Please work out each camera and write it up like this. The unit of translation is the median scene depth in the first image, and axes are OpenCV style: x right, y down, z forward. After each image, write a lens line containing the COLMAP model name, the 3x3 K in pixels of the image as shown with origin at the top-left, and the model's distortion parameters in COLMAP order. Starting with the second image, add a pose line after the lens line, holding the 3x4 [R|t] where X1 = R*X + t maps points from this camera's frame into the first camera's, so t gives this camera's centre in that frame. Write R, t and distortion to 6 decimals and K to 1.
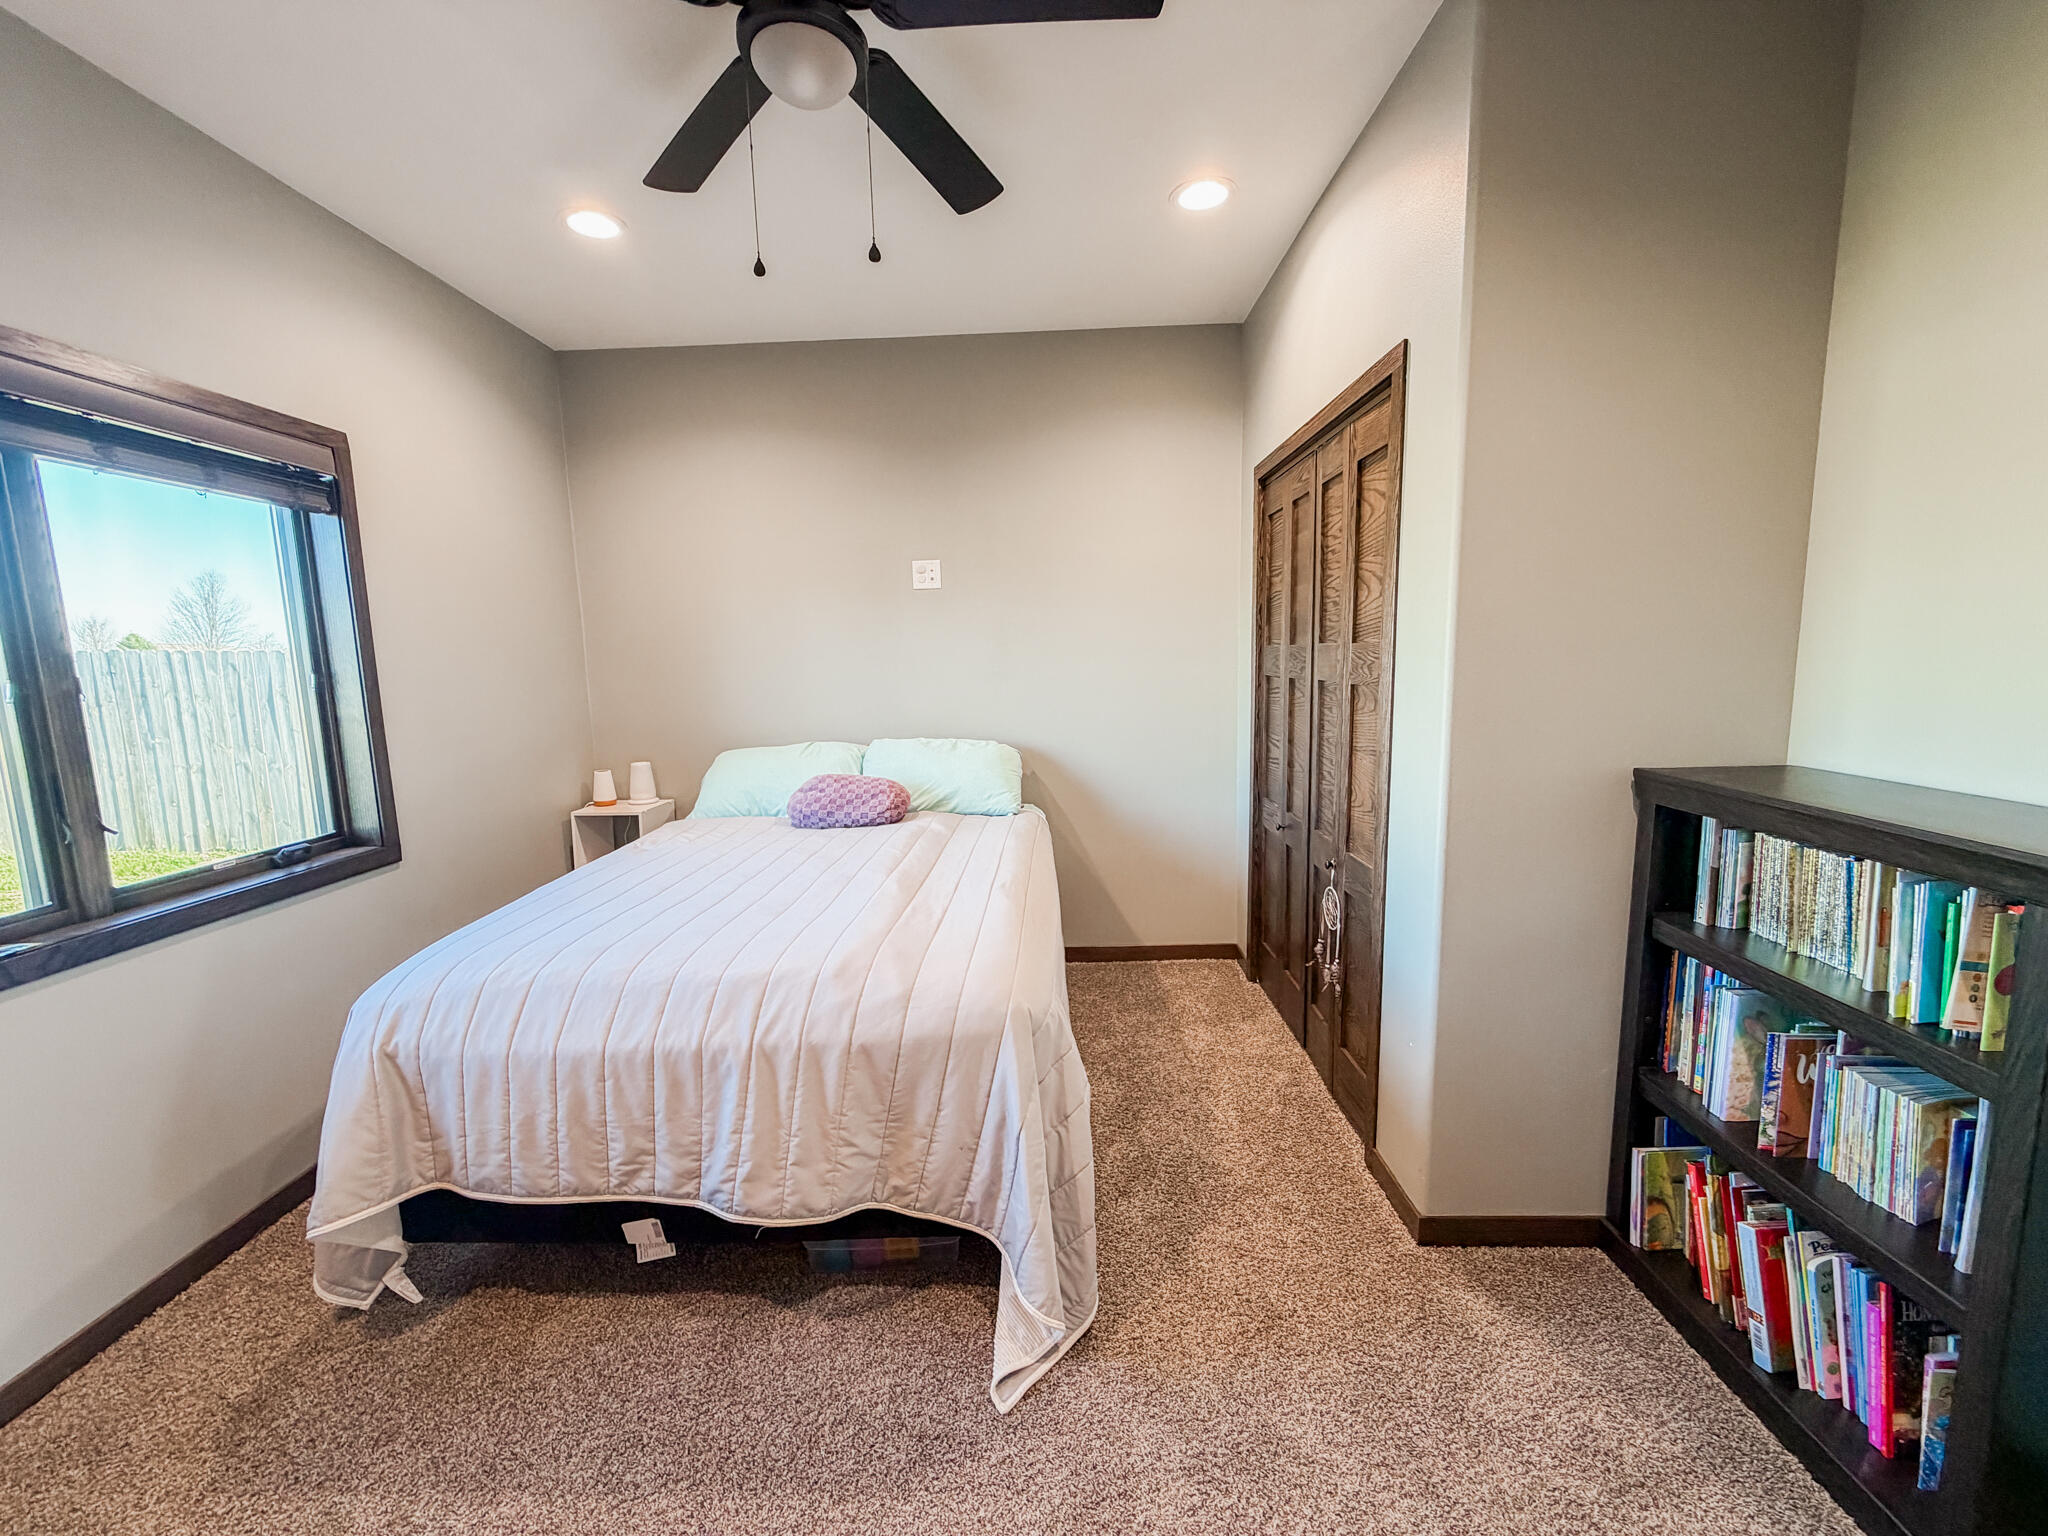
lens RADIAL K [[816.3, 0, 1013.8], [0, 816.3, 765.2], [0, 0, 1]] dist [-0.000674, -0.000278]
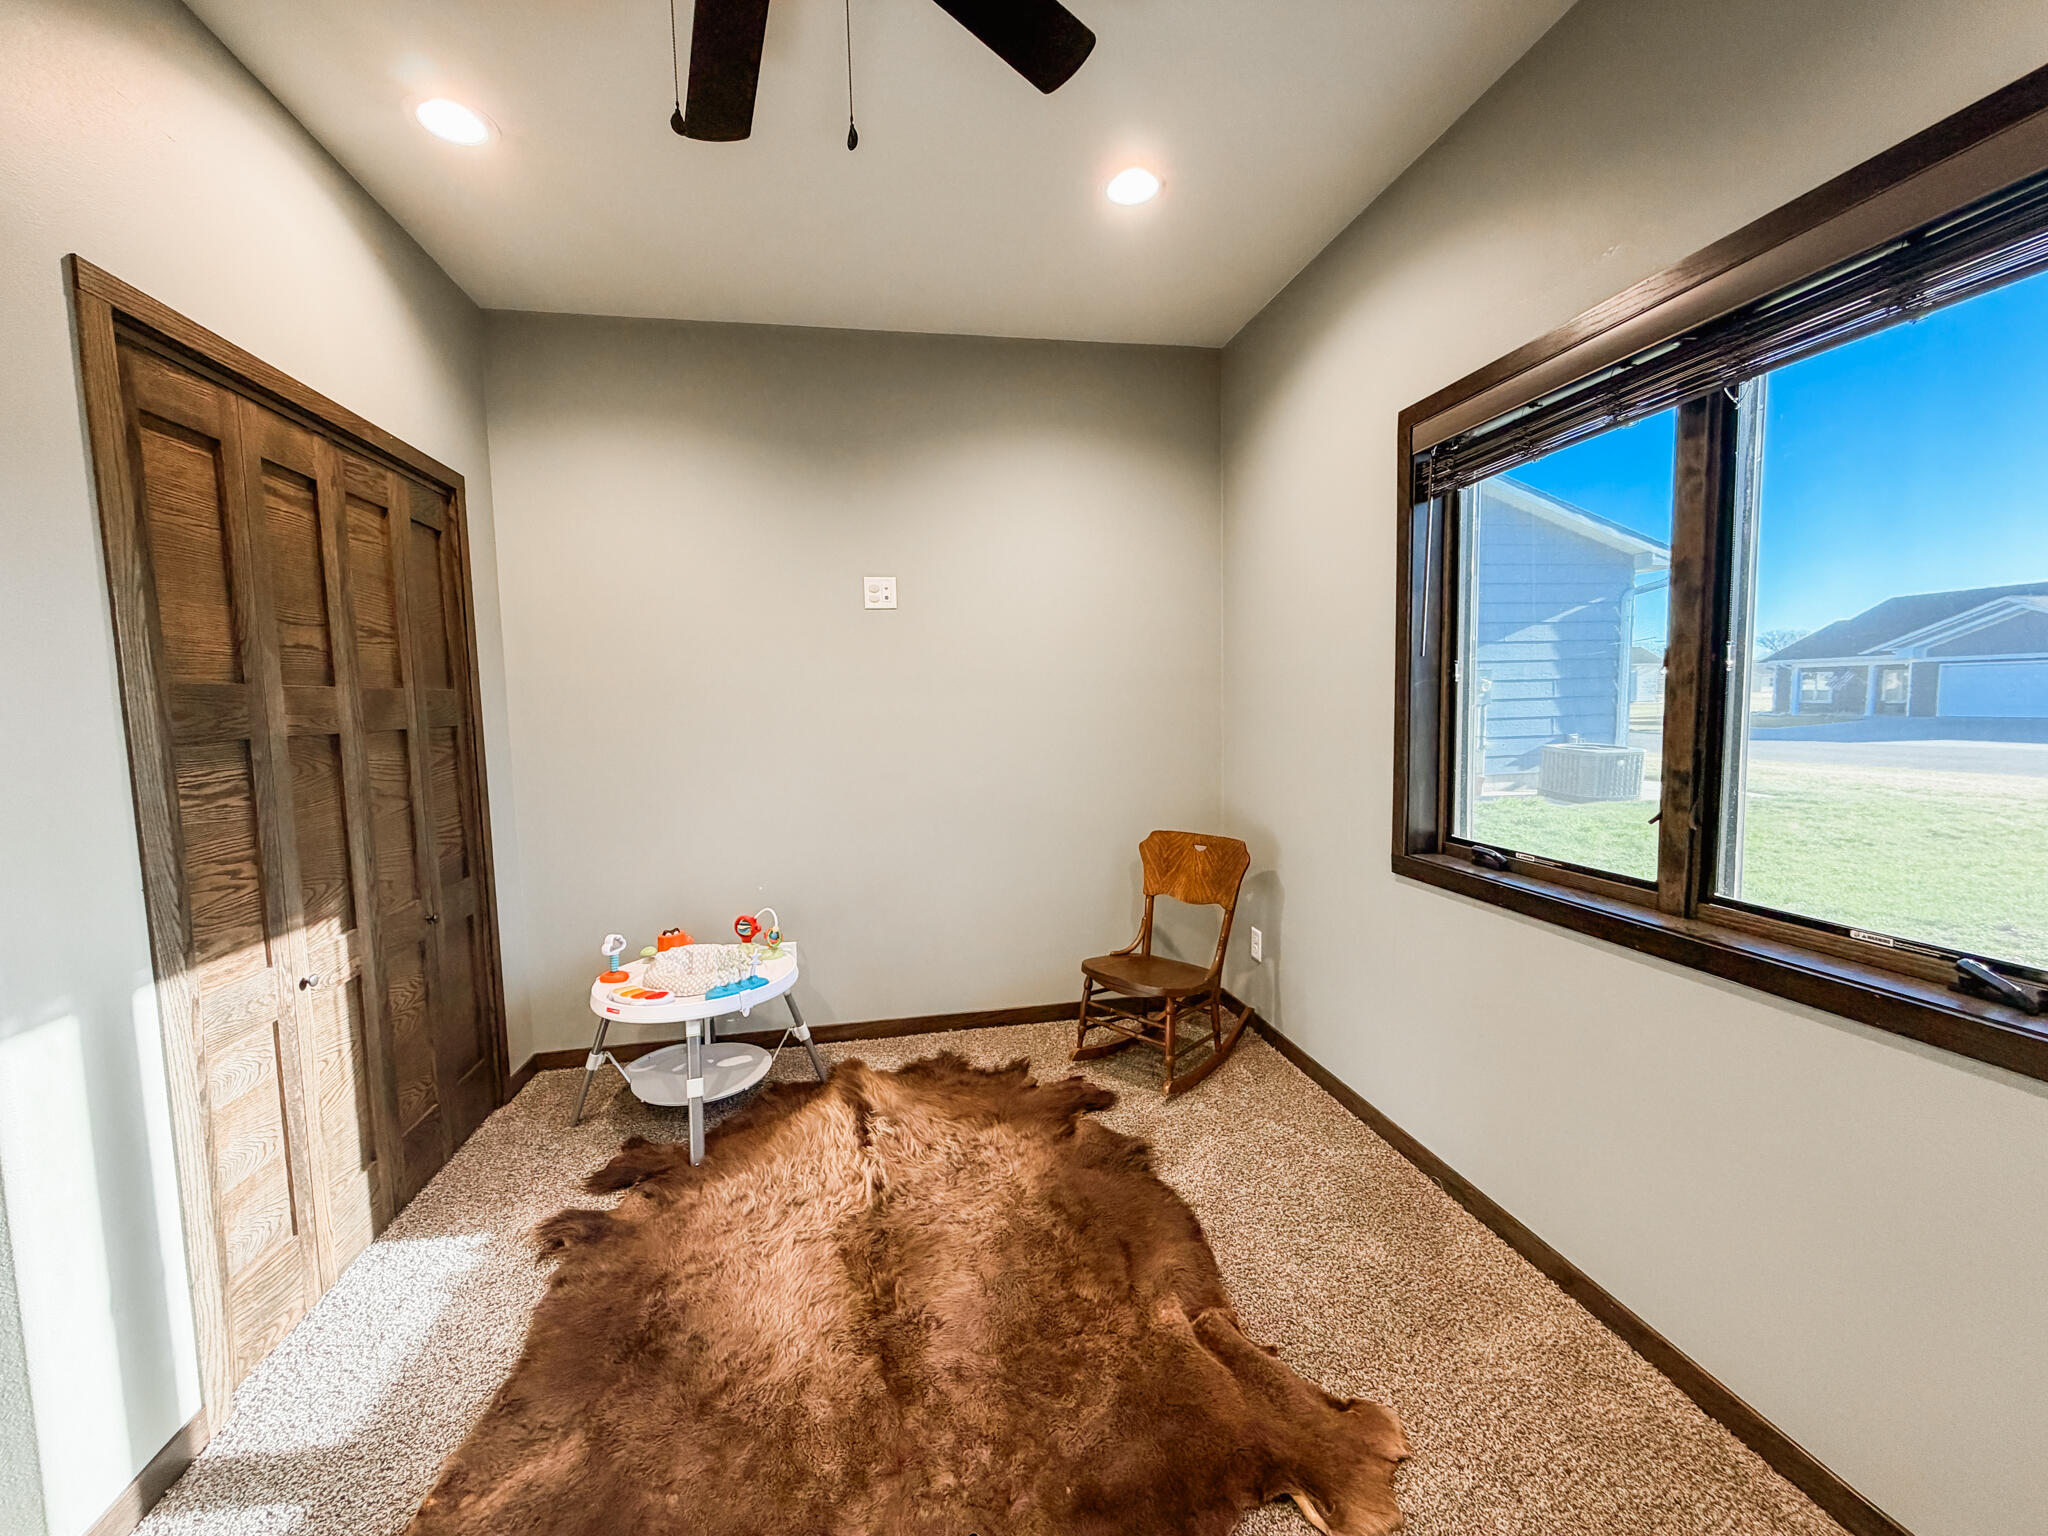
lens RADIAL K [[816.3, 0, 1013.8], [0, 816.3, 765.2], [0, 0, 1]] dist [-0.000674, -0.000278]
pose [[-0.977334, 0.062594, -0.202239, -0.242374], [0.017505, 0.975913, 0.217456, -0.181739], [0.210979, 0.208987, -0.954889, 1.686956]]
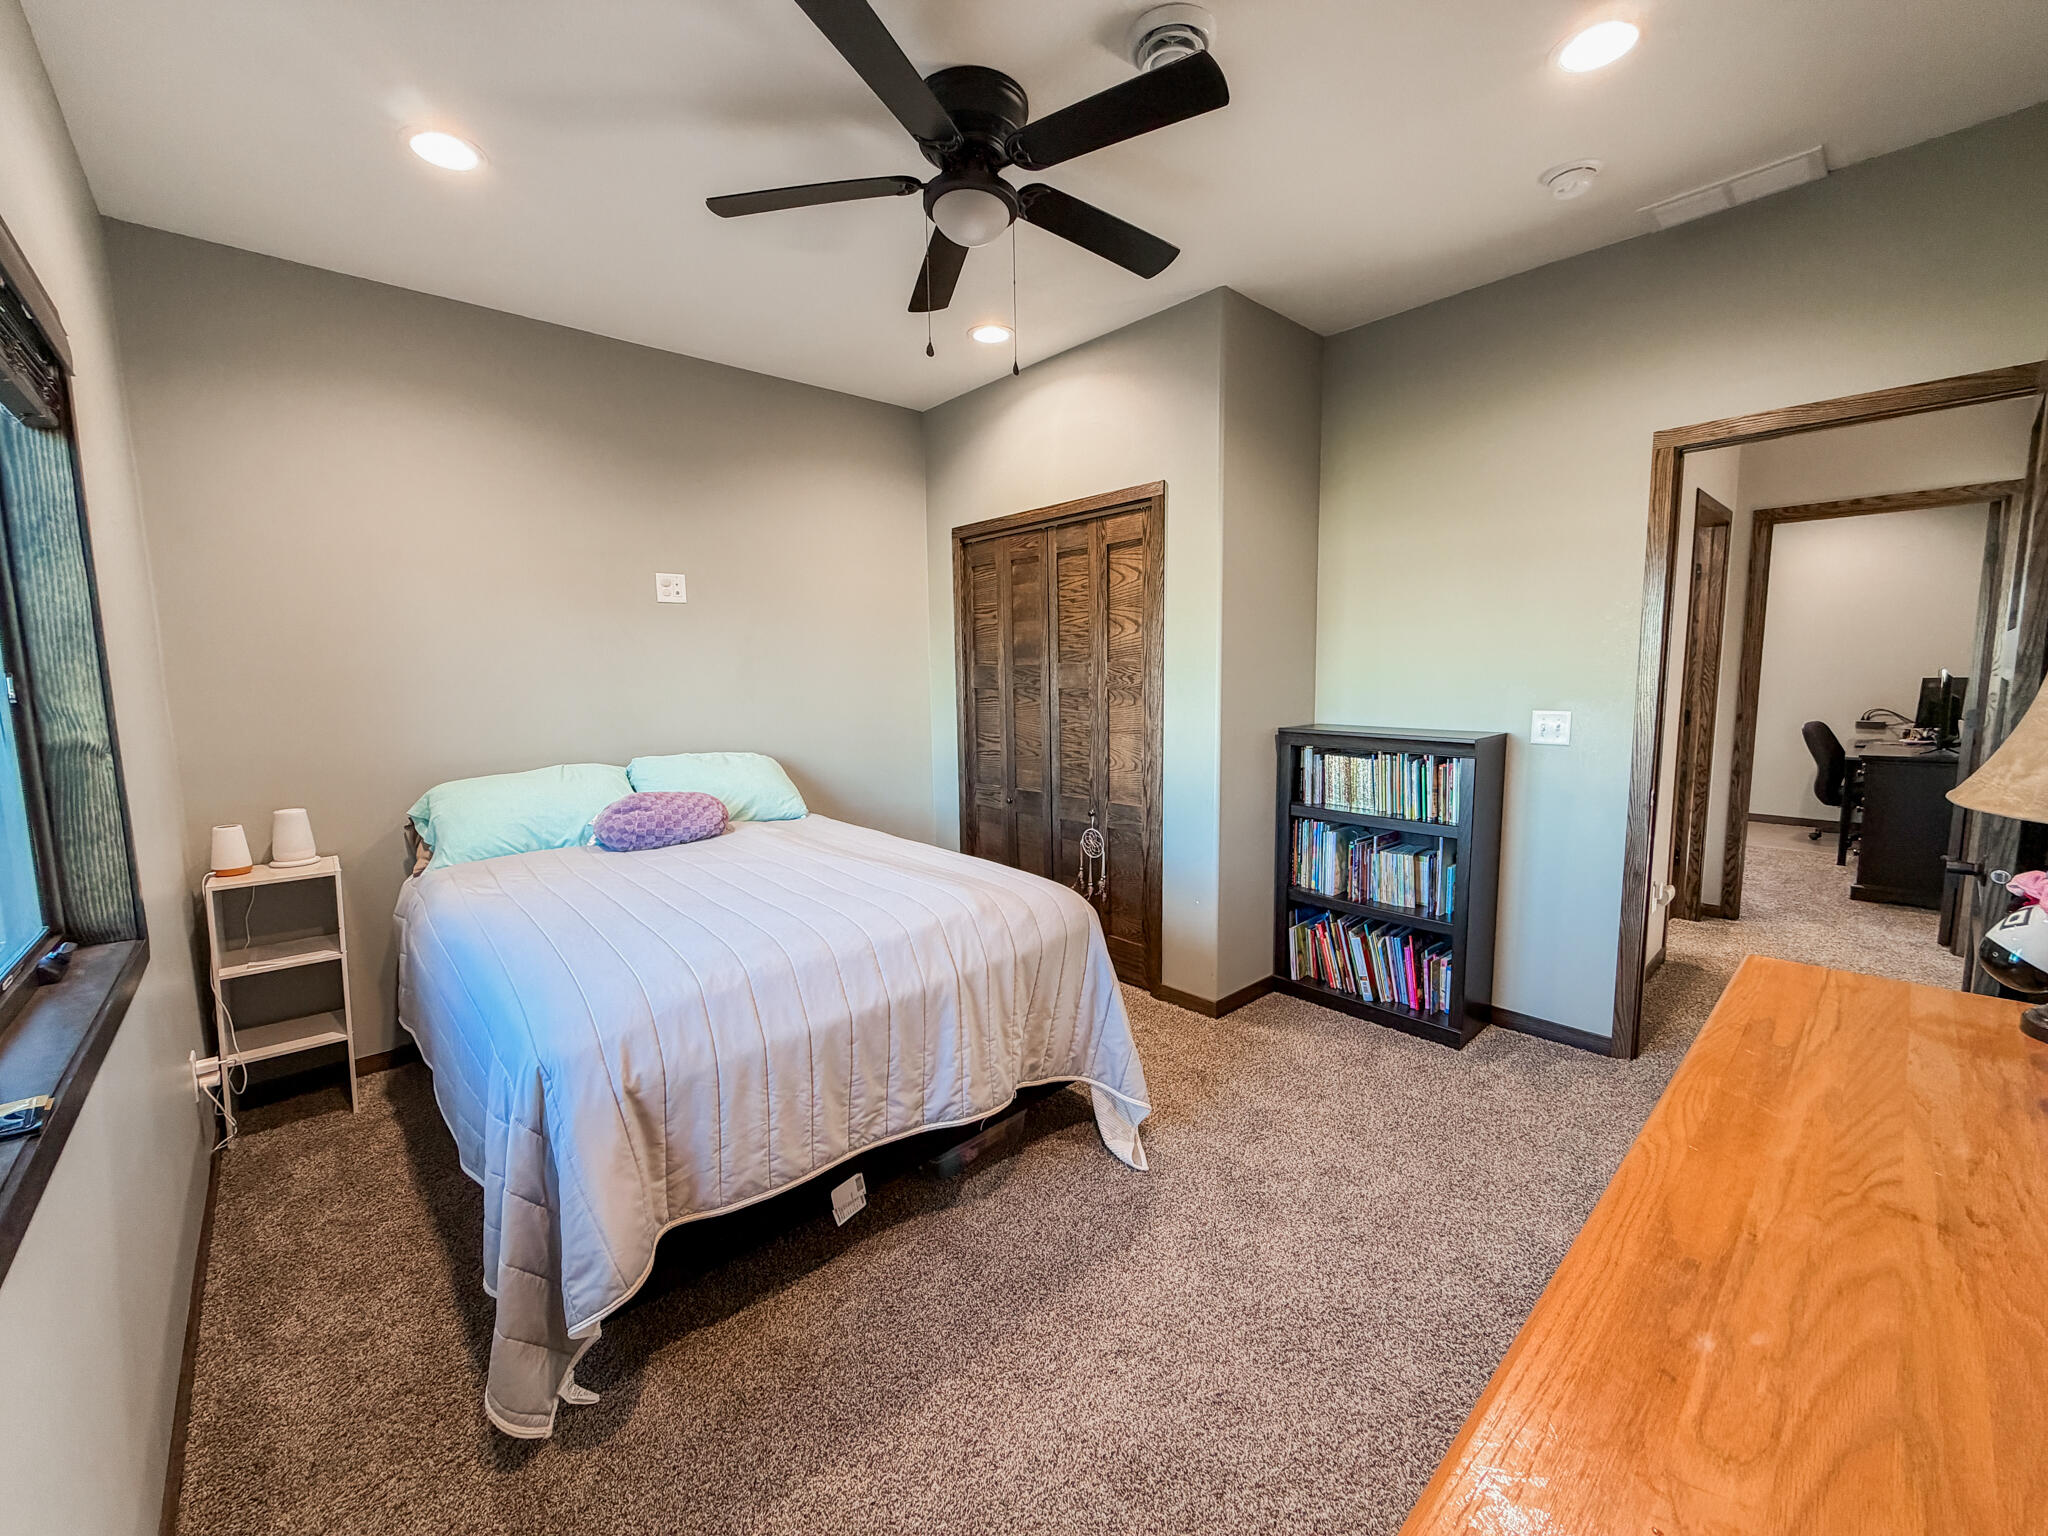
lens RADIAL K [[816.3, 0, 1013.8], [0, 816.3, 765.2], [0, 0, 1]] dist [-0.000674, -0.000278]
pose [[0.722717, -0.064895, 0.688091, -0.986661], [0.091402, 0.995812, -0.002084, 0.036625], [-0.685074, 0.064399, 0.725622, 0.036882]]
